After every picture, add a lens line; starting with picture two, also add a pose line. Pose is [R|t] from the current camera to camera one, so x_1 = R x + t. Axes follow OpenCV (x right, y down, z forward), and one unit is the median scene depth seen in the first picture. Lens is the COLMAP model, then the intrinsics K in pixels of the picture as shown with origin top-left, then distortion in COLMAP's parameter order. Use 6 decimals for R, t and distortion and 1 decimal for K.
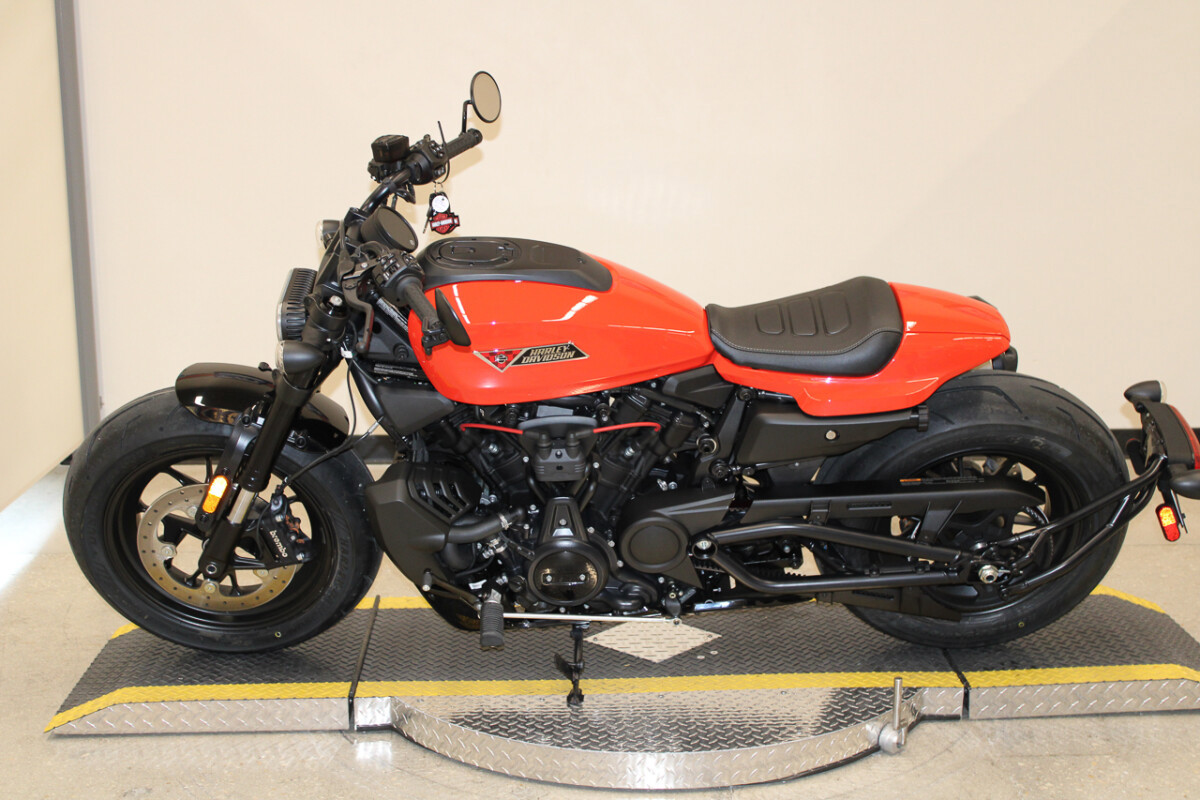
lens RADIAL K [[1557.5, 0, 595.9], [0, 1557.5, 399.1], [0, 0, 1]] dist [-0.045636, 0.000000]
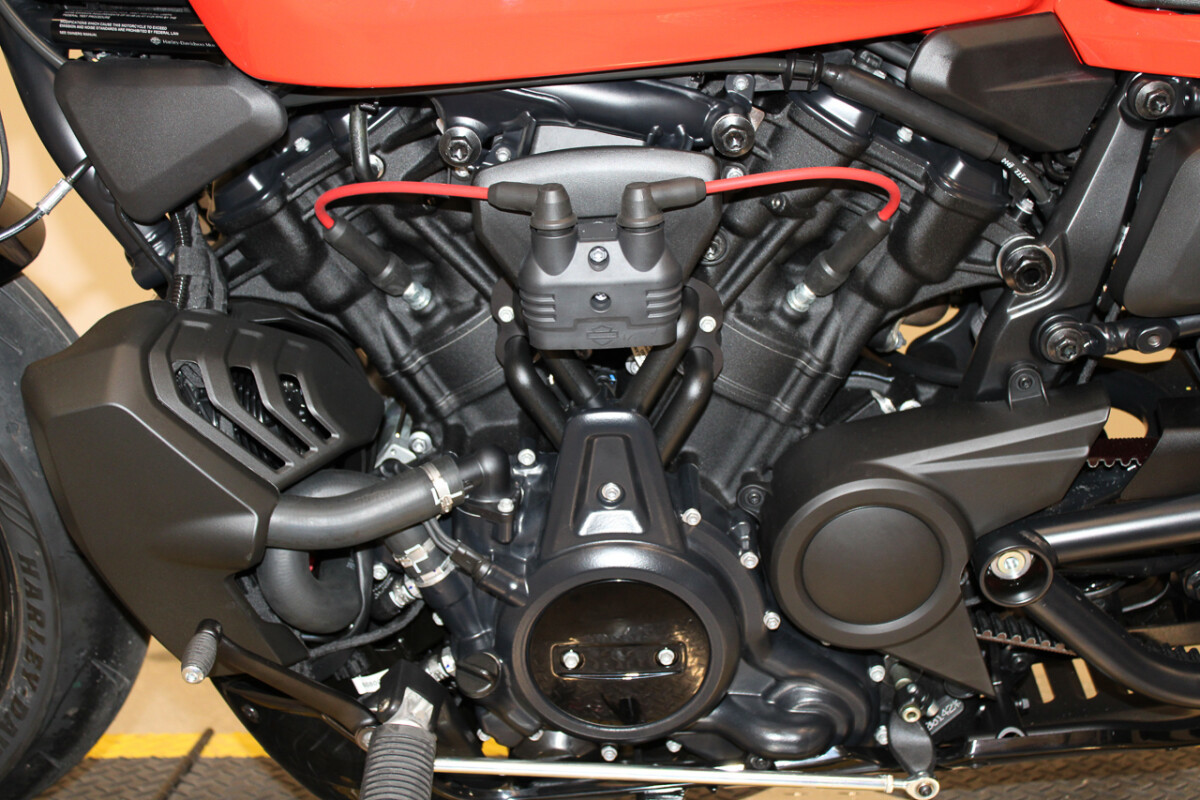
lens RADIAL K [[1557.5, 0, 607.0], [0, 1557.5, 402.4], [0, 0, 1]] dist [-0.045636, 0.000000]
pose [[0.999686, 0.000491, -0.025058, -0.013196], [-0.003205, 0.994105, -0.108378, 0.095433], [0.024857, 0.108424, 0.993794, 0.644857]]
